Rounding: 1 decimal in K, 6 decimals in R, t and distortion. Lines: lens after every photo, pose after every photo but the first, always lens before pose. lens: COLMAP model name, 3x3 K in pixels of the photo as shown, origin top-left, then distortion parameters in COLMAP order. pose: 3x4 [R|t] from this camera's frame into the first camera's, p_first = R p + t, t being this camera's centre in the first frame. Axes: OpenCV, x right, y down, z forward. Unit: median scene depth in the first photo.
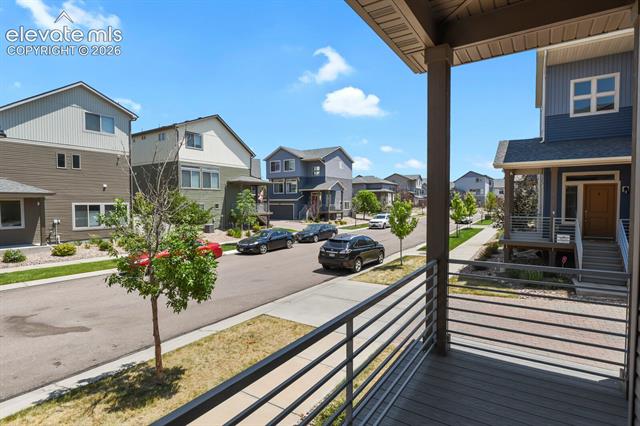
lens RADIAL K [[326.9, 0, 319.5], [0, 326.9, 213.2], [0, 0, 1]] dist [0.013762, -0.000268]
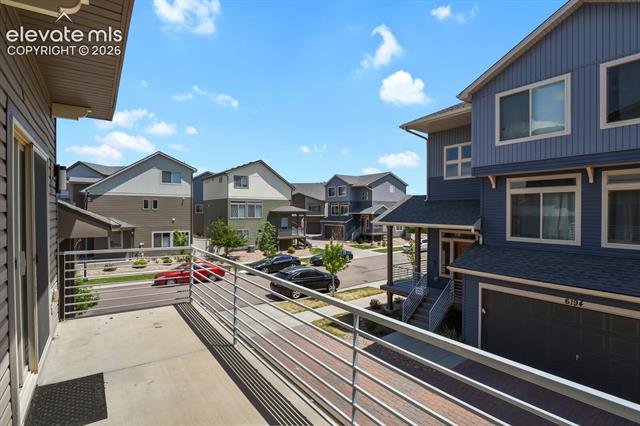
lens RADIAL K [[310.7, 0, 320.6], [0, 310.7, 212.8], [0, 0, 1]] dist [0.001730, -0.000368]
pose [[0.937903, 0.005951, -0.346848, 0.347467], [-0.016185, 0.999515, -0.026617, -0.068845], [0.346521, 0.030578, 0.937544, -0.054285]]
